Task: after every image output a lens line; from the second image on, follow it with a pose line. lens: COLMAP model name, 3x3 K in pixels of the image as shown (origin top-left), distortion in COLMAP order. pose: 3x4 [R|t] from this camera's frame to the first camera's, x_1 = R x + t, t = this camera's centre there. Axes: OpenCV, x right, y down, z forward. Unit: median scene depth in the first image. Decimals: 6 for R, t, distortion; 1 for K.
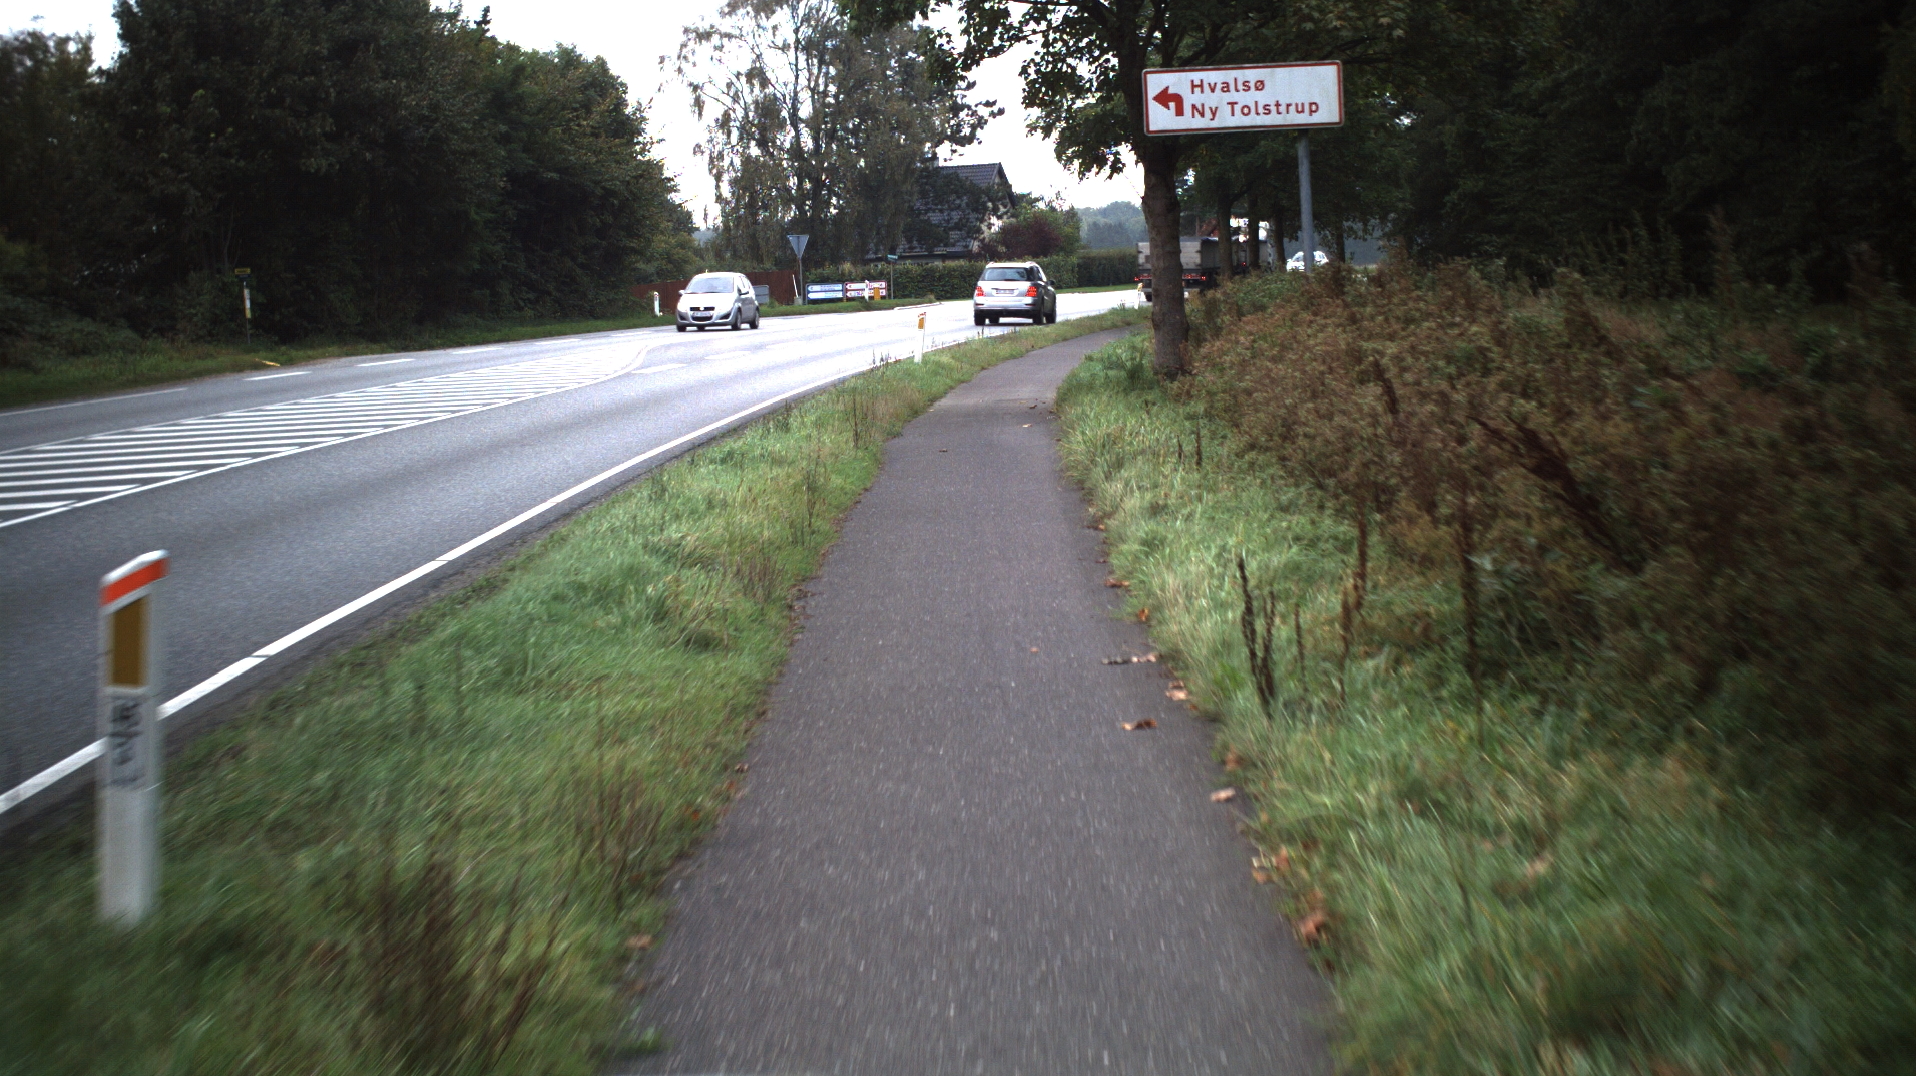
lens RADIAL K [[1486.0, 0, 952.2], [0, 1486.0, 536.1], [0, 0, 1]] dist [-0.043521, 0.005473]
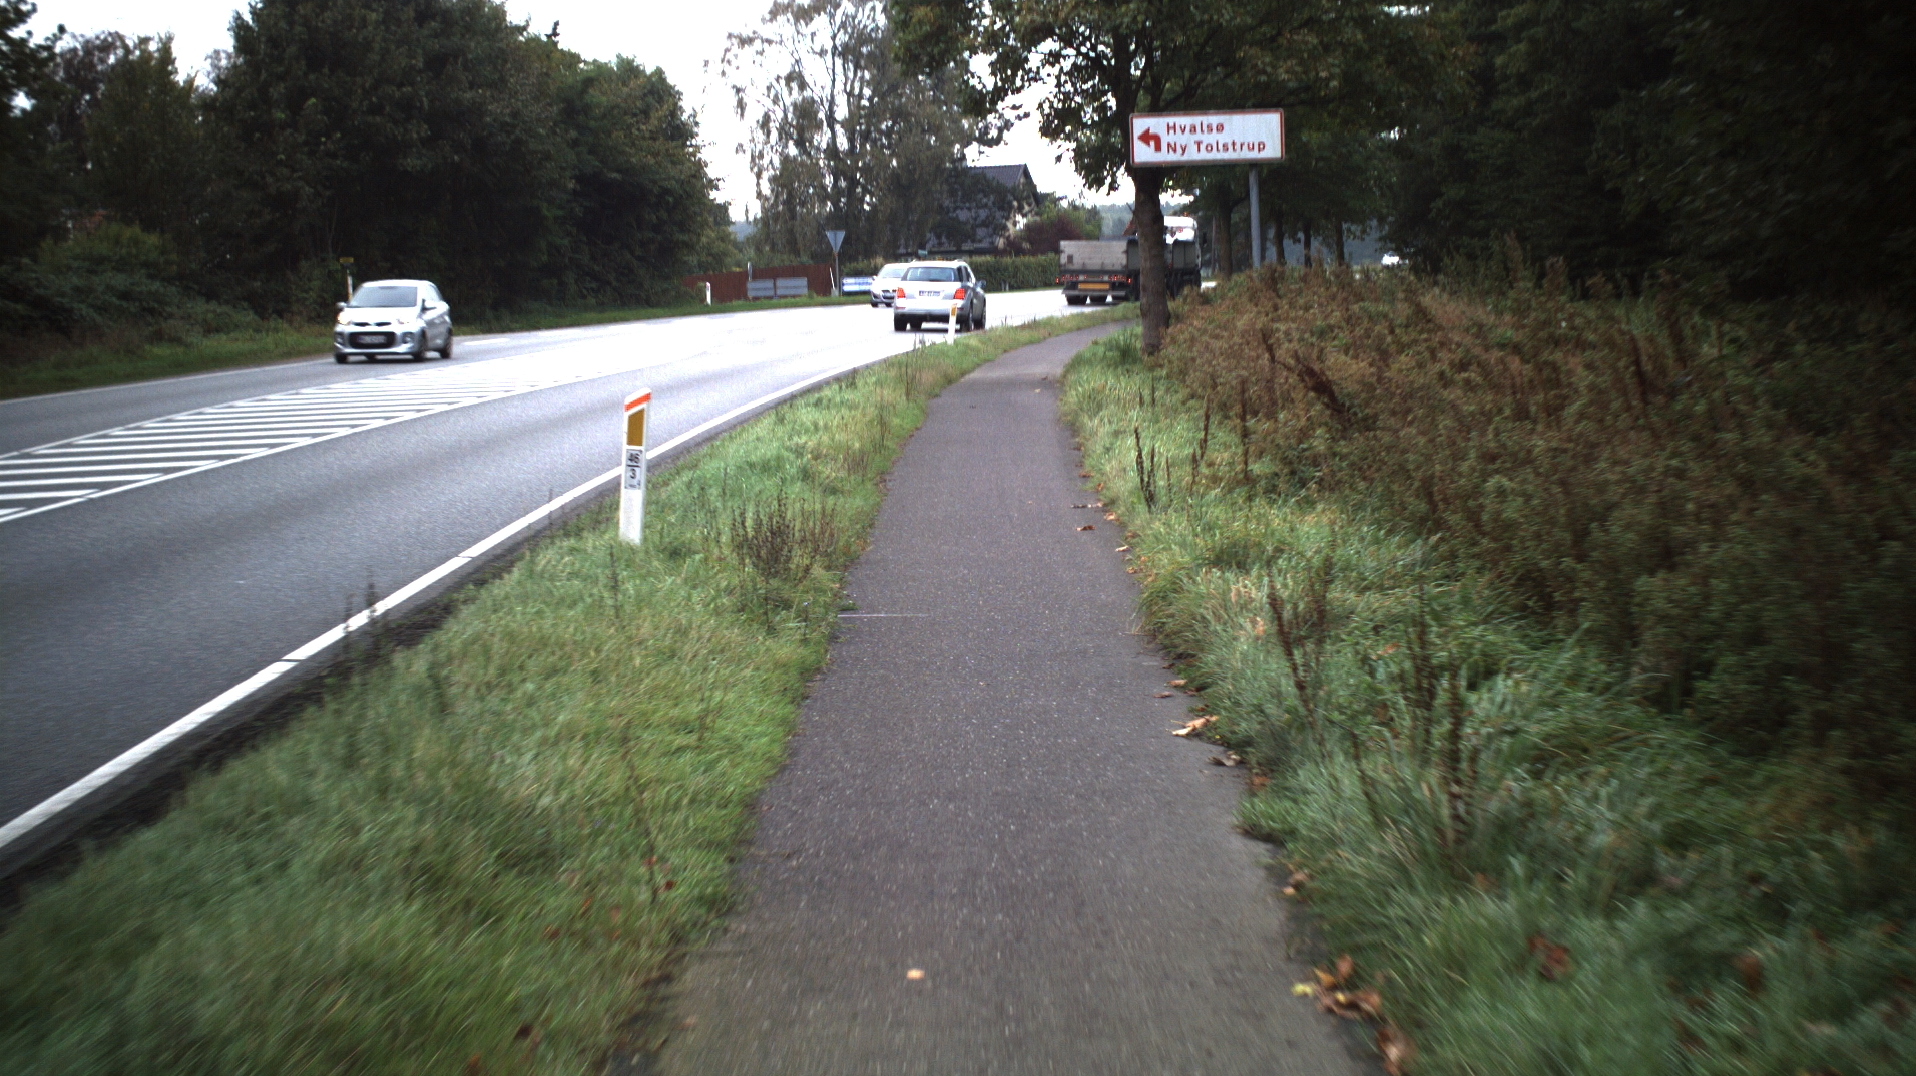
lens RADIAL K [[1488.1, 0, 977.3], [0, 1488.1, 532.5], [0, 0, 1]] dist [-0.041471, -0.002244]
pose [[0.999947, 0.010188, 0.001235, -0.001010], [-0.010190, 0.999947, 0.001278, 0.021129], [-0.001222, -0.001290, 0.999998, -0.126718]]
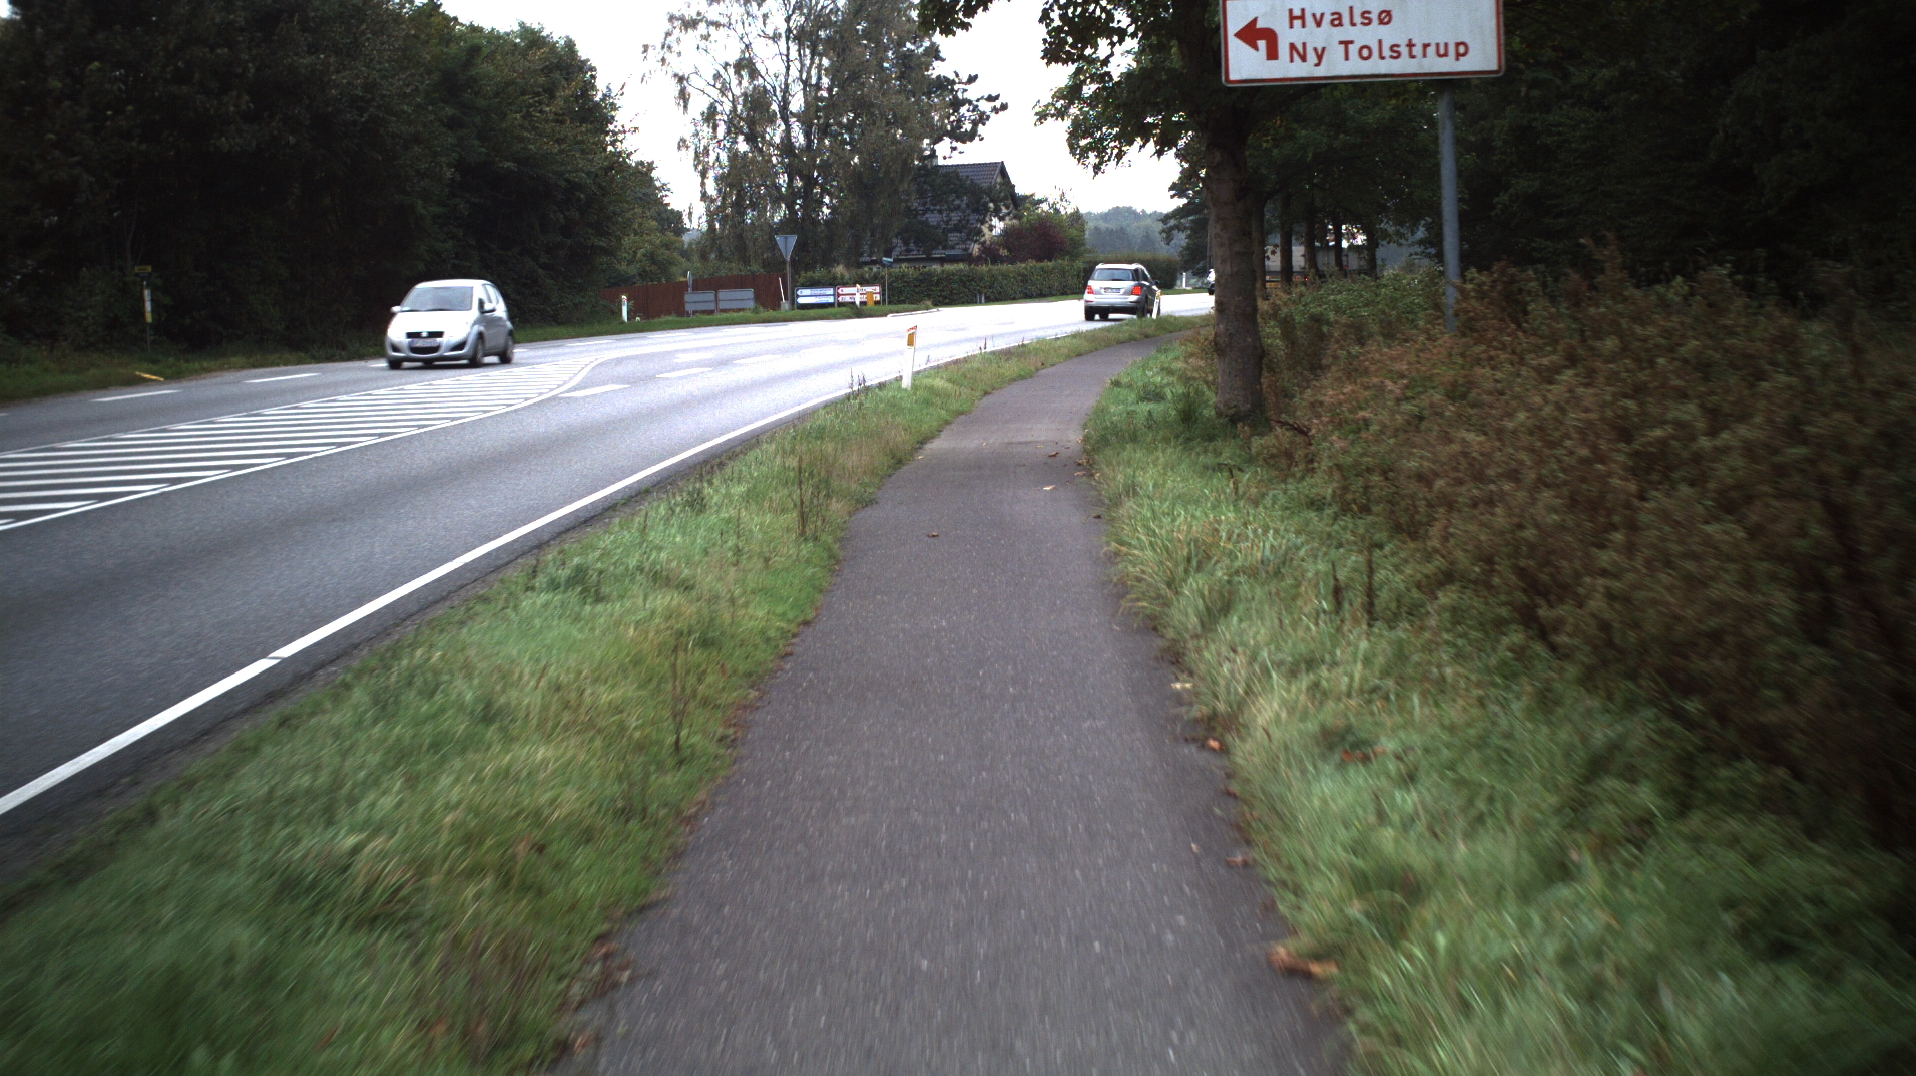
lens RADIAL K [[1486.0, 0, 946.3], [0, 1486.0, 544.2], [0, 0, 1]] dist [-0.043521, 0.005473]
pose [[0.999961, 0.008700, -0.001785, 0.000620], [-0.008695, 0.999959, 0.002631, -0.022174], [0.001808, -0.002615, 0.999995, 0.123417]]
